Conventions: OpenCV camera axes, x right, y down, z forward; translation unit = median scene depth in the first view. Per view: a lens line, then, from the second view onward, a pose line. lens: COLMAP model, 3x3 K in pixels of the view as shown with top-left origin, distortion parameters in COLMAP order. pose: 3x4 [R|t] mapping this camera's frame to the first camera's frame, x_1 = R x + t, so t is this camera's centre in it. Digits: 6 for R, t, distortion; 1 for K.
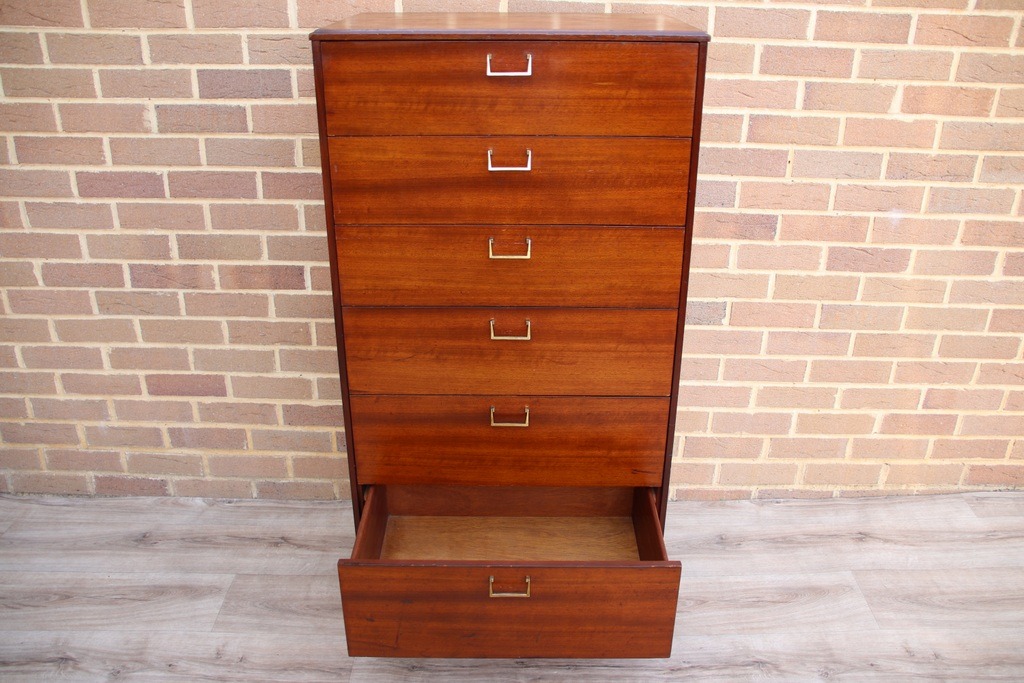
lens RADIAL K [[865.0, 0, 518.7], [0, 865.0, 347.9], [0, 0, 1]] dist [-0.129916, 0.109753]
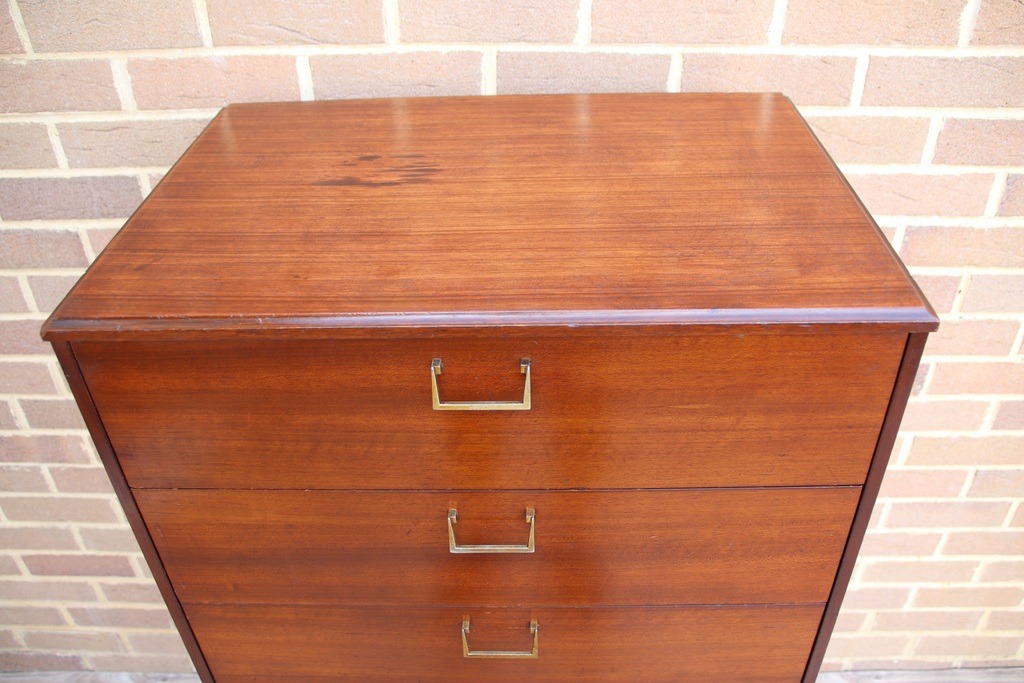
lens RADIAL K [[865.0, 0, 518.9], [0, 865.0, 366.3], [0, 0, 1]] dist [-0.129916, 0.109753]
pose [[0.999354, -0.014101, -0.033072, 0.016832], [0.020453, 0.979501, 0.200400, -0.302728], [0.029568, -0.200947, 0.979156, 0.389615]]
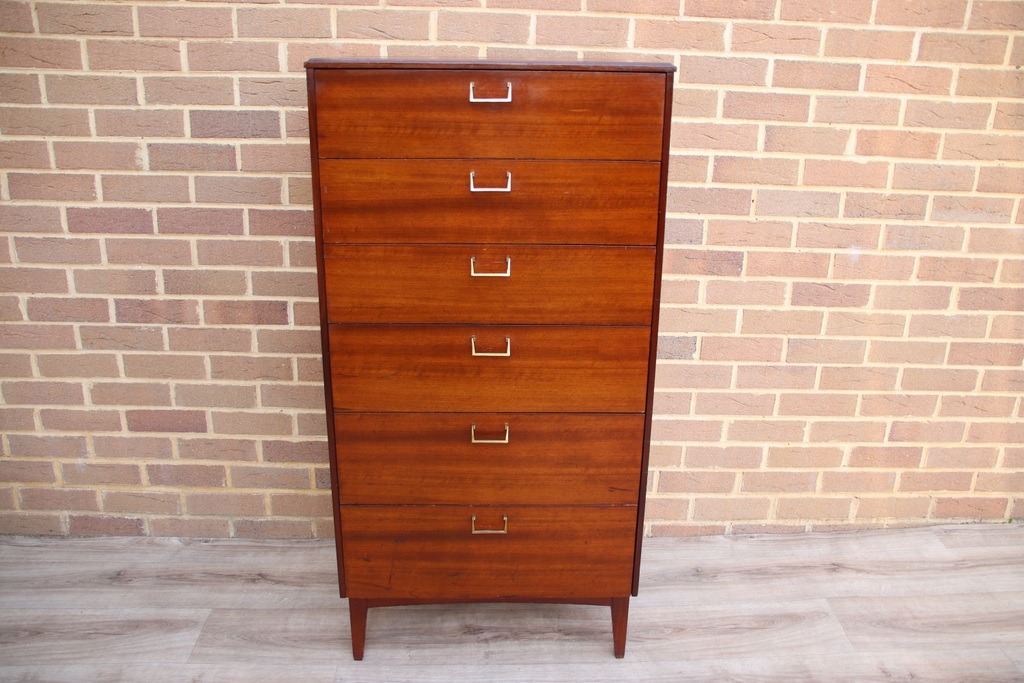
lens RADIAL K [[865.0, 0, 520.2], [0, 865.0, 343.9], [0, 0, 1]] dist [-0.129916, 0.109753]
pose [[0.999346, -0.001918, 0.036108, -0.009510], [0.005520, 0.994980, -0.099919, 0.064284], [-0.035735, 0.100053, 0.994340, -0.028238]]
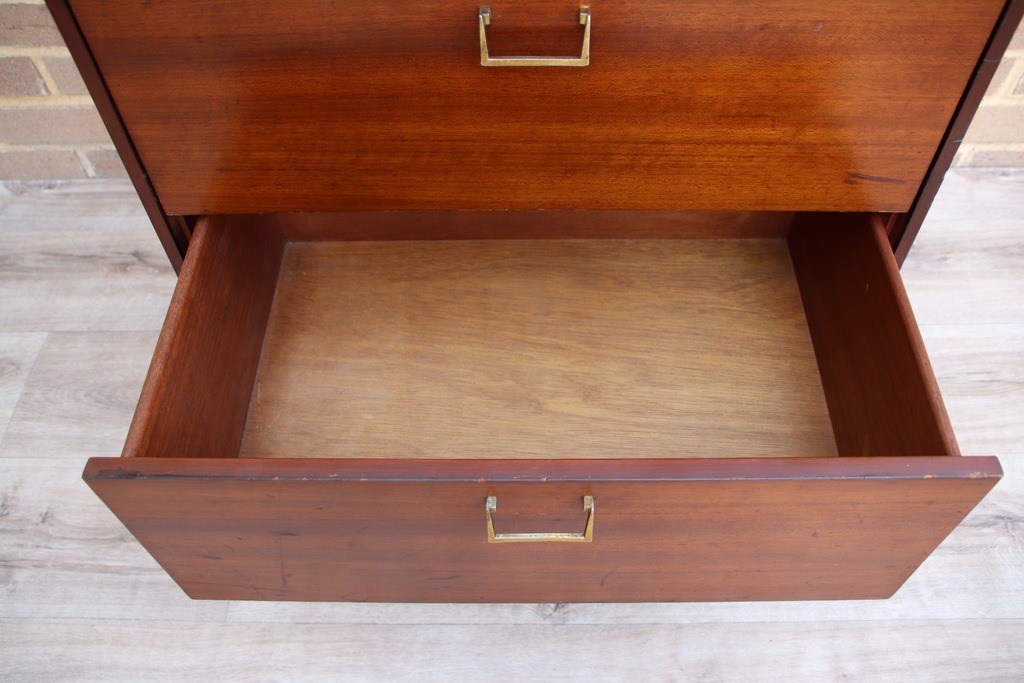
lens RADIAL K [[865.0, 0, 517.6], [0, 865.0, 359.3], [0, 0, 1]] dist [-0.129916, 0.109753]
pose [[0.999642, -0.007204, -0.025784, -0.007897], [0.018418, 0.884038, 0.467052, 0.029747], [0.019429, -0.467359, 0.883854, 0.547361]]
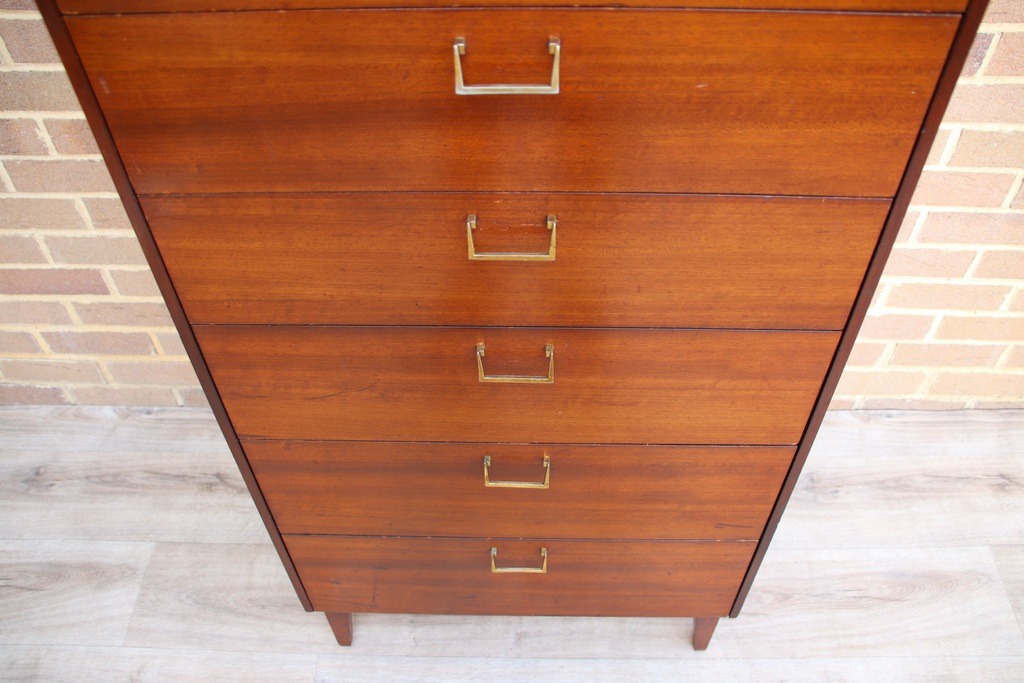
lens RADIAL K [[865.0, 0, 517.9], [0, 865.0, 364.0], [0, 0, 1]] dist [-0.129916, 0.109753]
pose [[0.999669, 0.004205, -0.025368, 0.004034], [0.006071, 0.920048, 0.391758, -0.181656], [0.024987, -0.391782, 0.919719, 0.419036]]
